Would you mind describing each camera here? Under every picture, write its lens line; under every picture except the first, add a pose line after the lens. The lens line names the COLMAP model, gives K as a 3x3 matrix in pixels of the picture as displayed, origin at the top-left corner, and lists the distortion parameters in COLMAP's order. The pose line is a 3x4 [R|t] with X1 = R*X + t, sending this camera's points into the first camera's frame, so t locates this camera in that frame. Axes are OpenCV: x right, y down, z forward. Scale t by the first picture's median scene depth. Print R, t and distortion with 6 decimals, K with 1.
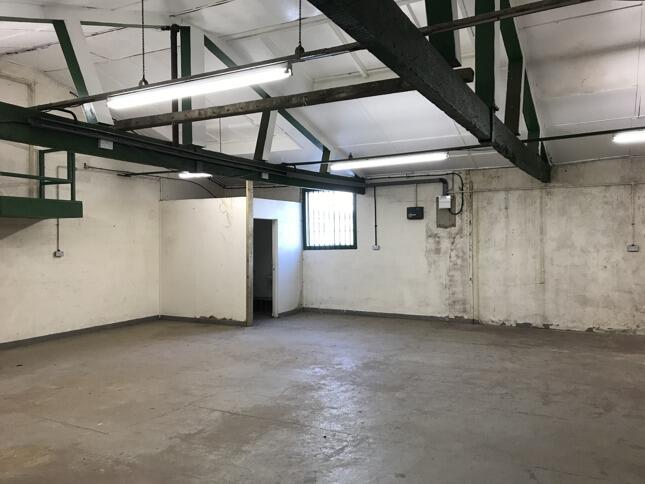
lens RADIAL K [[528.3, 0, 322.6], [0, 528.3, 241.3], [0, 0, 1]] dist [0.023854, -0.007074]
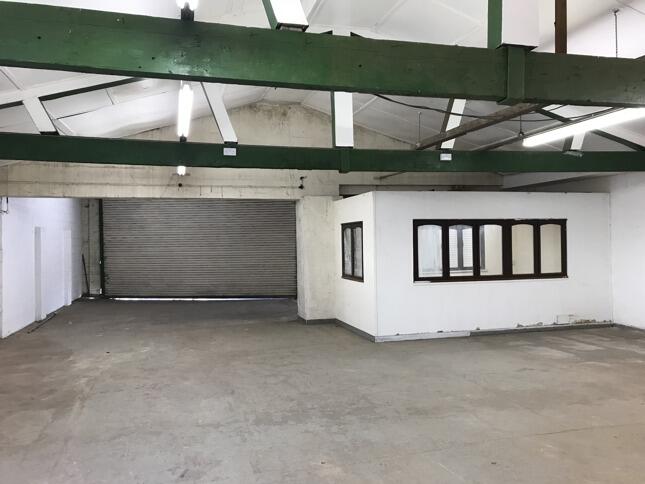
lens RADIAL K [[528.3, 0, 323.6], [0, 528.3, 237.5], [0, 0, 1]] dist [0.023854, -0.007074]
pose [[-0.686695, 0.022589, 0.726594, -0.329399], [0.019755, 0.999728, -0.012410, 0.000677], [-0.726677, 0.005832, -0.686955, 1.014695]]
